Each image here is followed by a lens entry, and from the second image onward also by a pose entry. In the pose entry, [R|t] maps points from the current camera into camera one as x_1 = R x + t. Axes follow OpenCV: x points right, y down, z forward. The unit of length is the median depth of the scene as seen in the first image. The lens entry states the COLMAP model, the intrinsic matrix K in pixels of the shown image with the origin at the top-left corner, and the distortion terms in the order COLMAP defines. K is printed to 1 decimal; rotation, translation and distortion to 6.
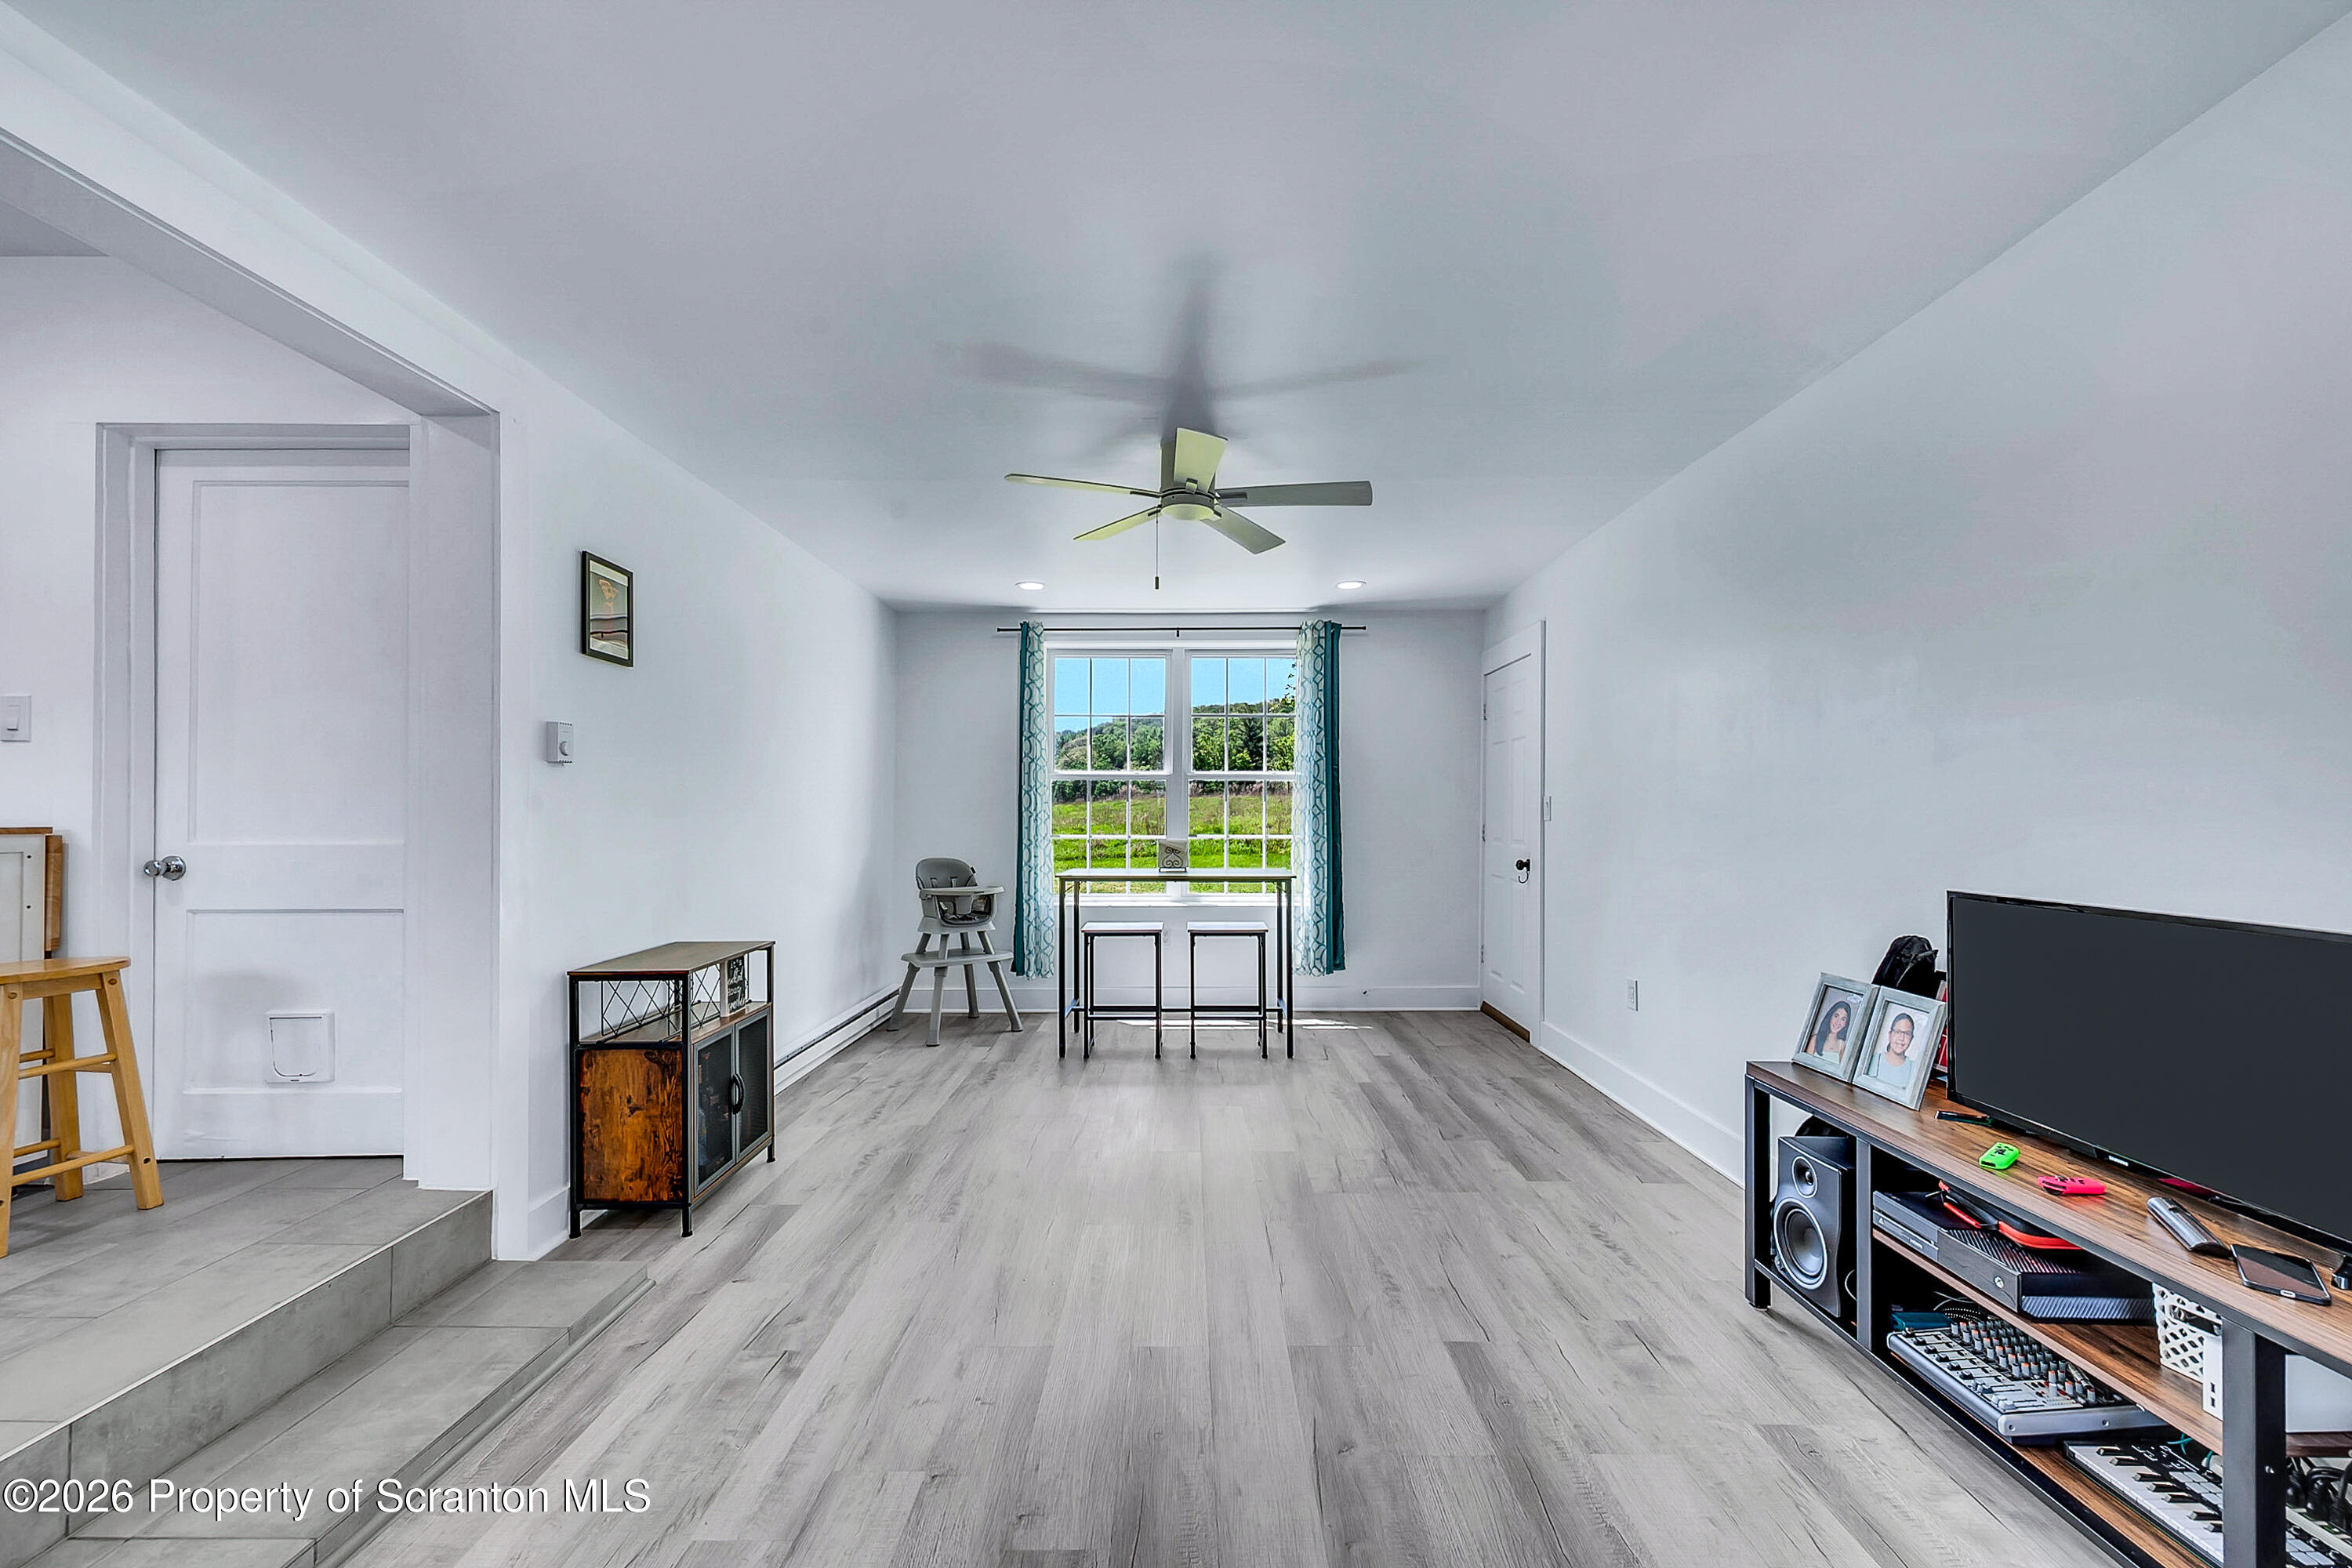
lens RADIAL K [[943.7, 0, 1207.2], [0, 943.7, 794.3], [0, 0, 1]] dist [0.001208, 0.000104]
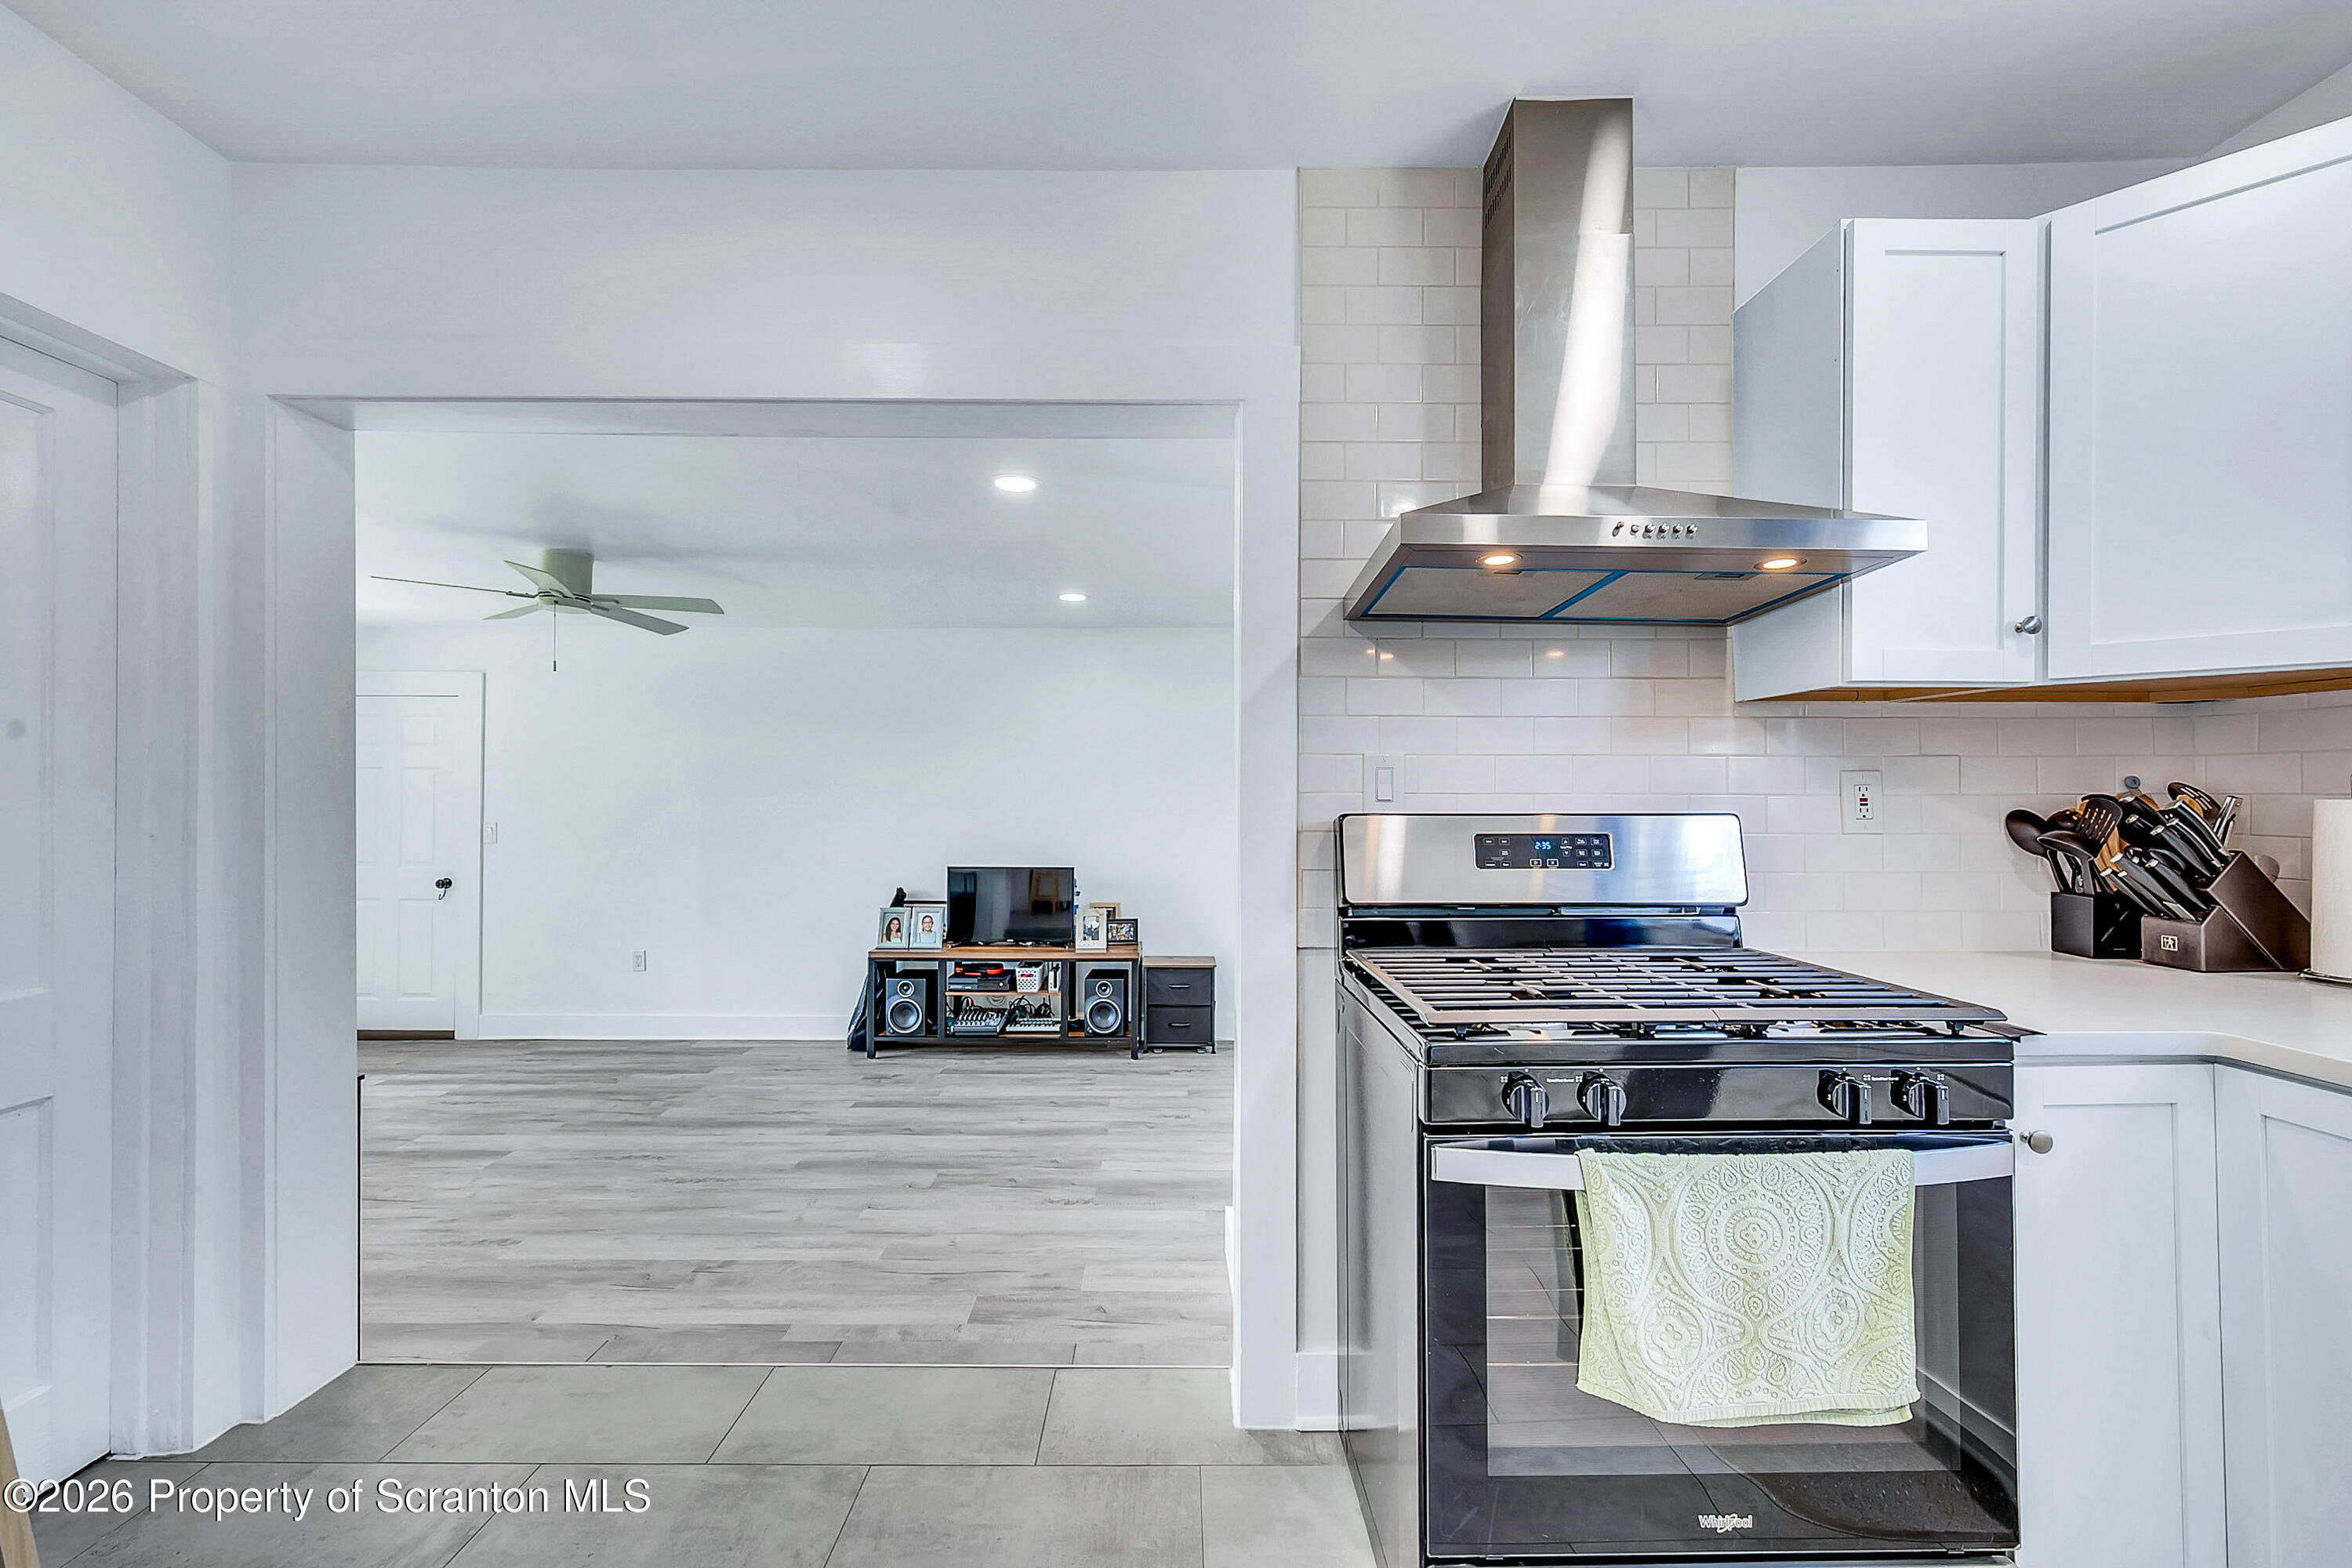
lens RADIAL K [[943.7, 0, 1207.2], [0, 943.7, 794.3], [0, 0, 1]] dist [0.001208, 0.000104]
pose [[-0.039967, -0.002217, 0.999199, -1.452375], [-0.023934, 0.999713, 0.001260, -0.094982], [-0.998914, -0.023864, -0.040008, 0.257923]]
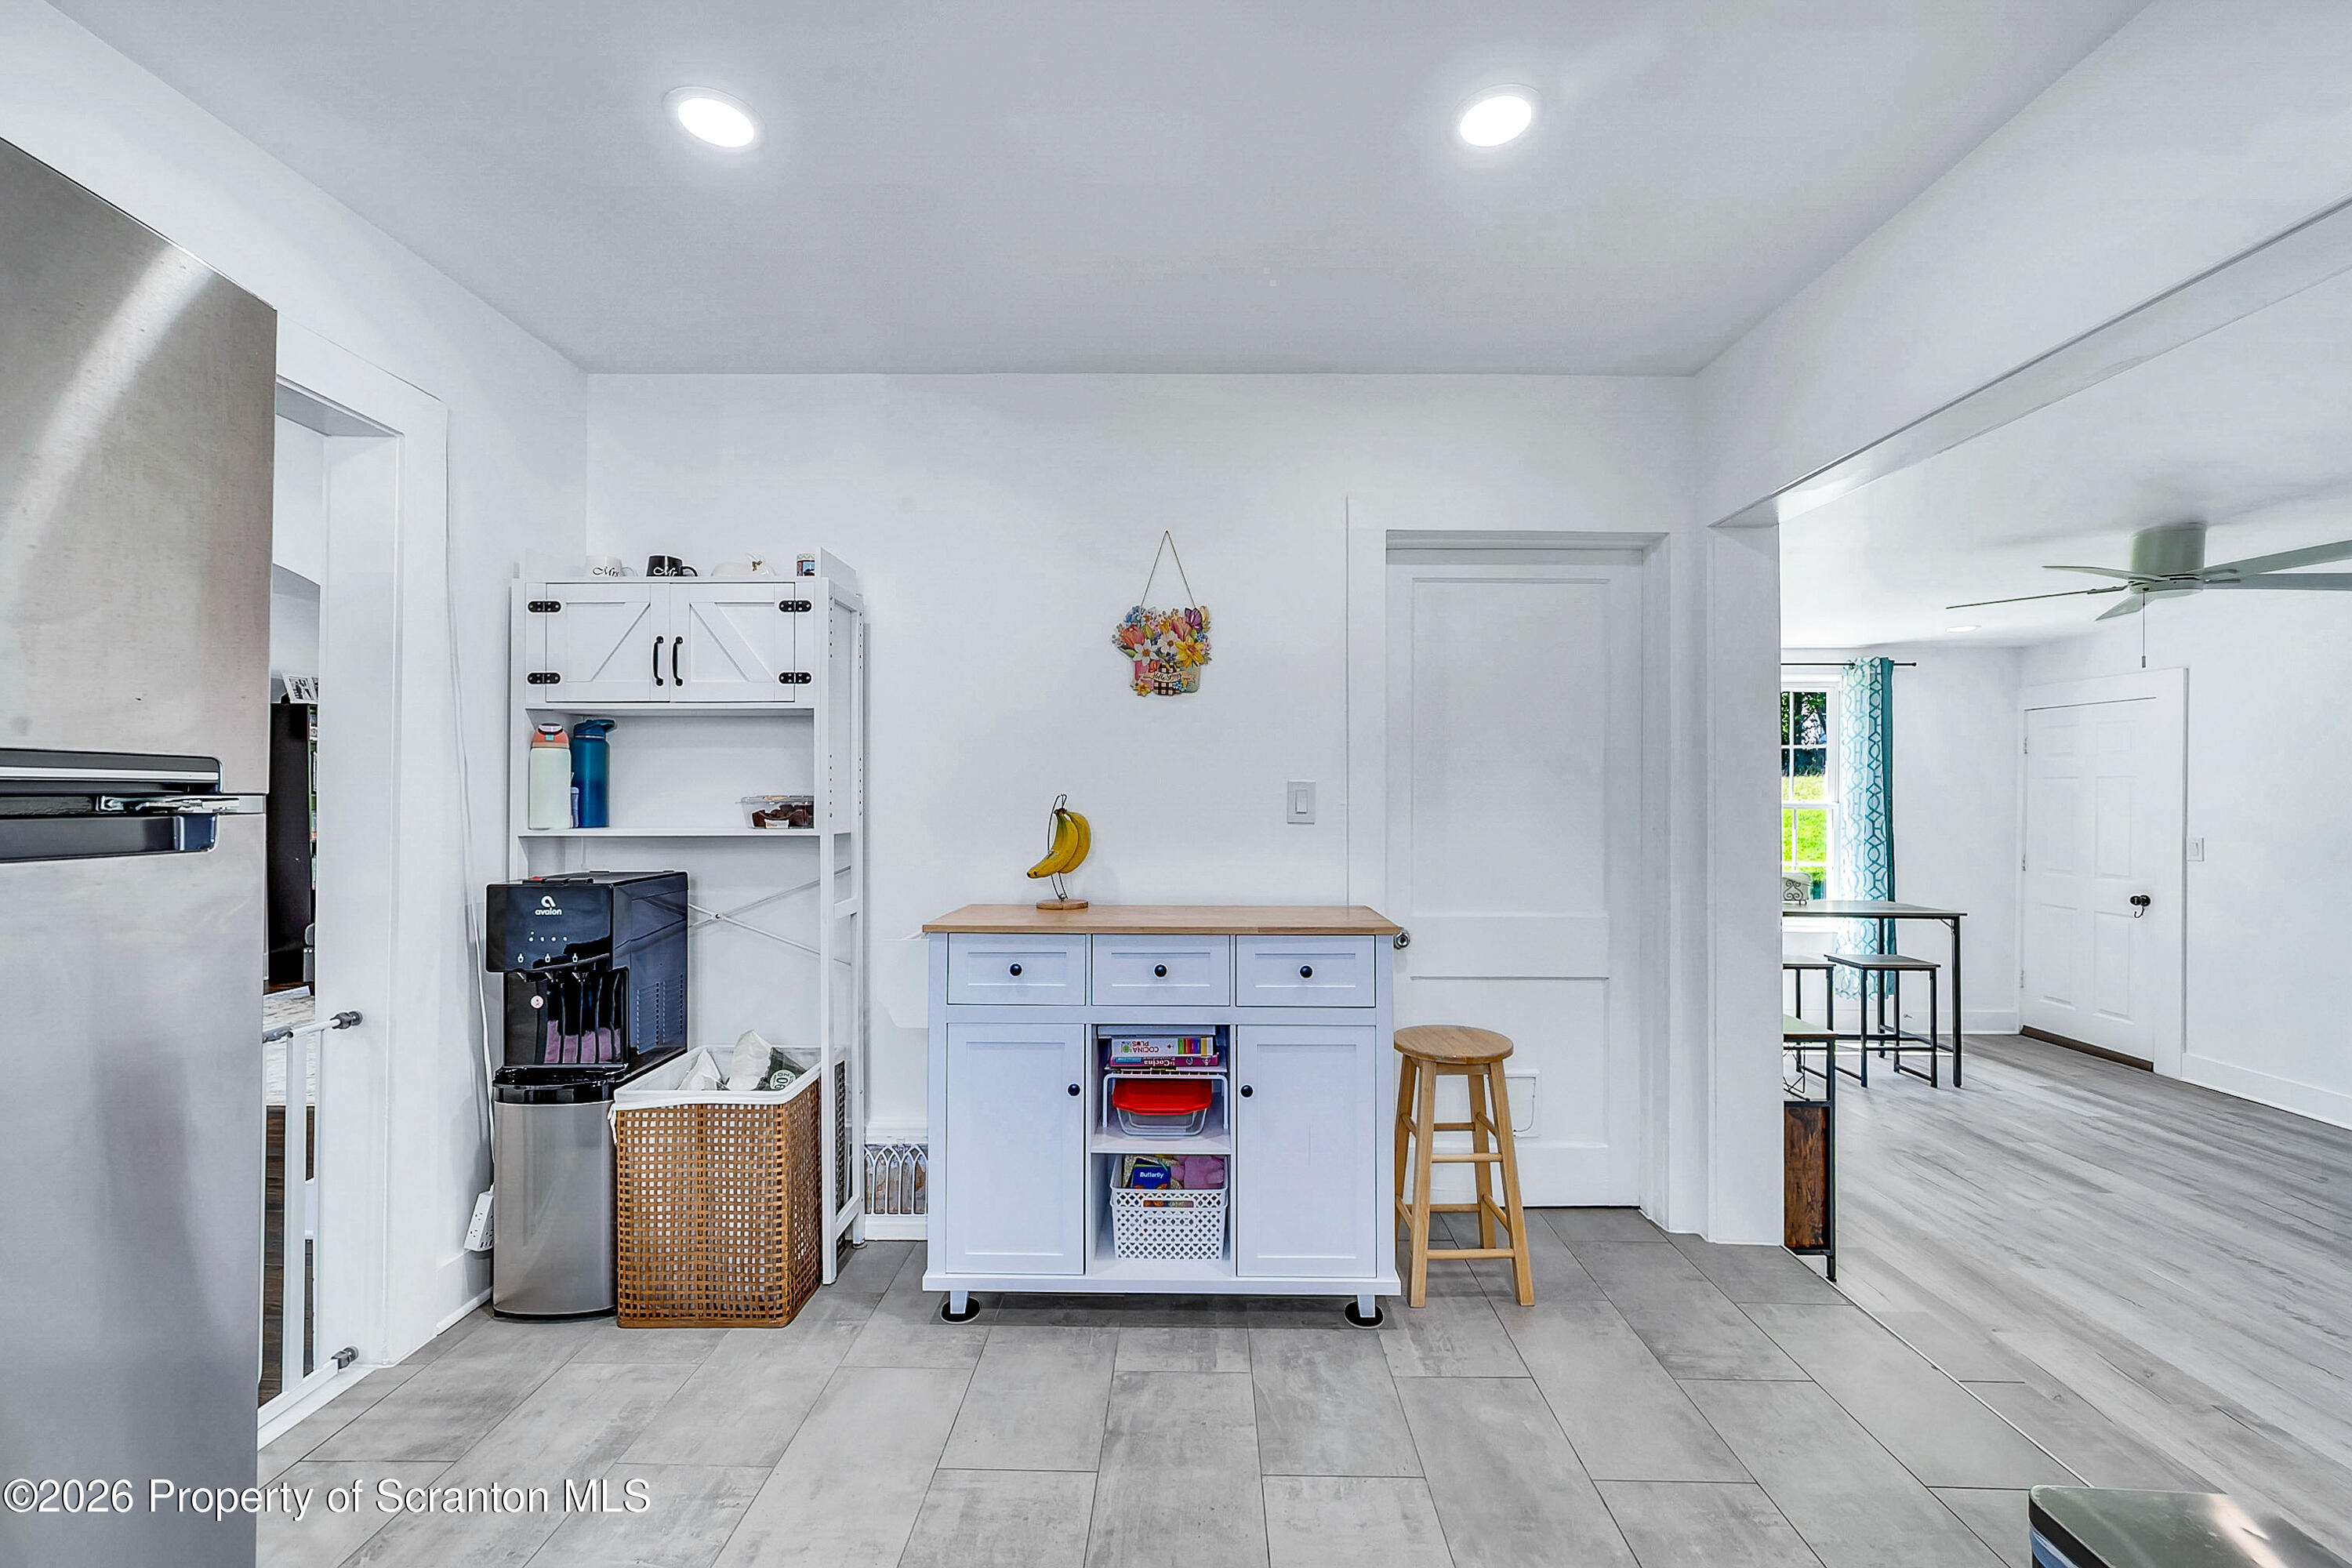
lens RADIAL K [[933.5, 0, 1161.8], [0, 933.5, 787.6], [0, 0, 1]] dist [0.000719, 0.000286]
pose [[0.999957, 0.005656, -0.007399, -1.305408], [-0.005546, 0.999875, 0.014779, -0.104203], [0.007482, -0.014737, 0.999863, -0.060195]]
